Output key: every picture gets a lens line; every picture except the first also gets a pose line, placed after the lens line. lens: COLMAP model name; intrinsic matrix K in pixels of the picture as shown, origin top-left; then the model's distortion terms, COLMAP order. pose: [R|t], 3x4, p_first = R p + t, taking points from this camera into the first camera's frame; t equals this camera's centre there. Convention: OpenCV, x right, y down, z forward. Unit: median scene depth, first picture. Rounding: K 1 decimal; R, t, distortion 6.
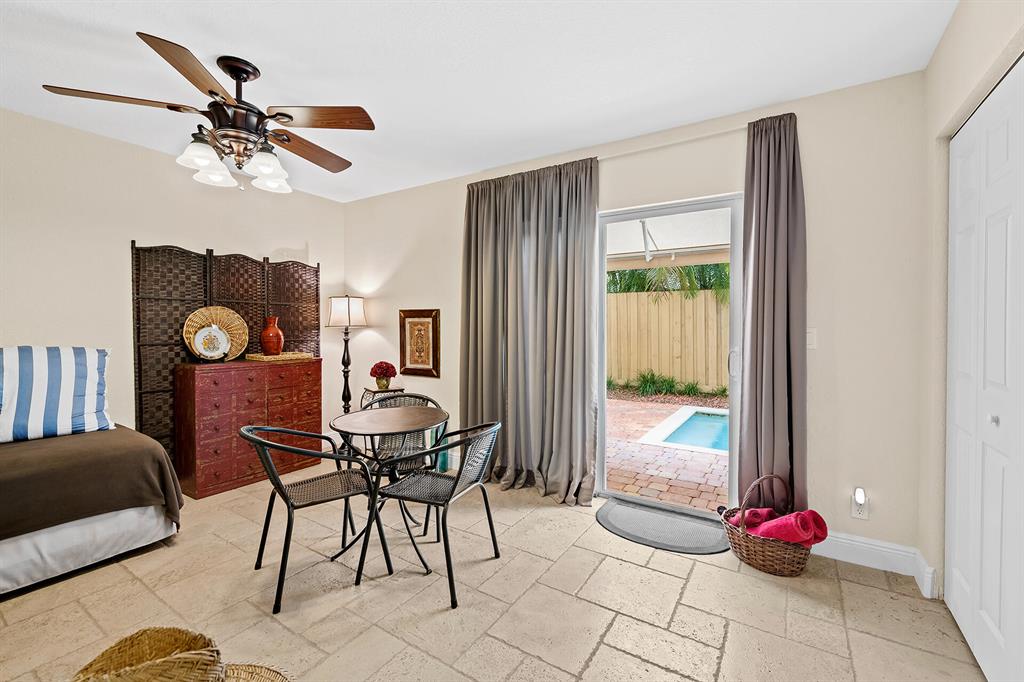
lens RADIAL K [[422.4, 0, 514.0], [0, 422.4, 329.1], [0, 0, 1]] dist [0.010357, -0.000132]
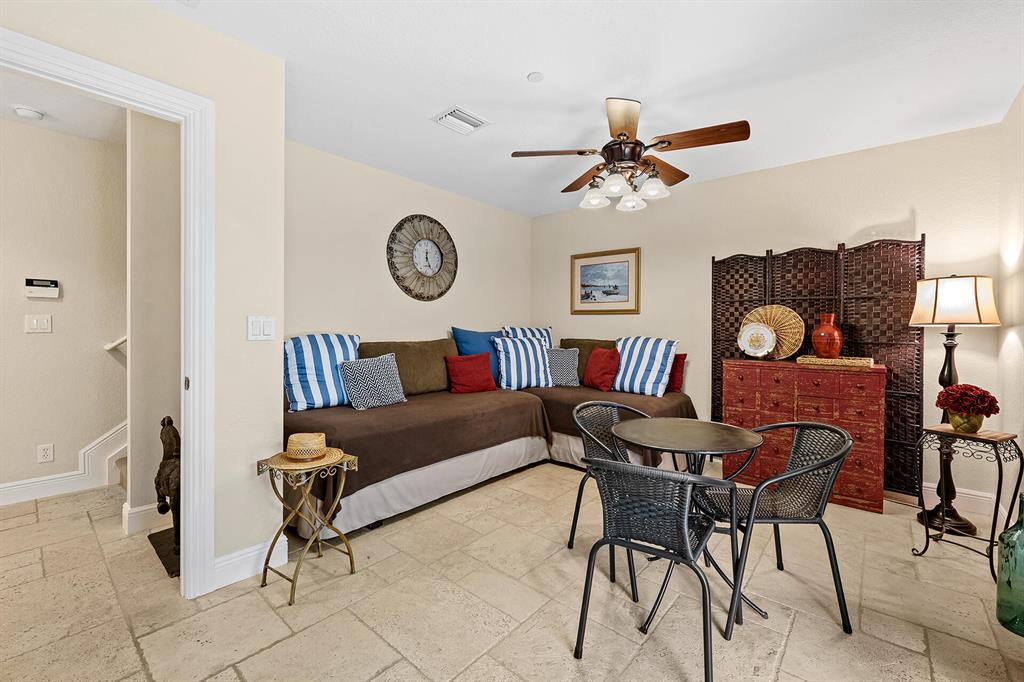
lens RADIAL K [[422.4, 0, 514.0], [0, 422.4, 329.1], [0, 0, 1]] dist [0.010357, -0.000132]
pose [[-0.090415, 0.015085, -0.995790, 0.366231], [-0.003357, 0.999875, 0.015452, -0.009896], [0.995899, 0.004740, -0.090353, 0.475516]]
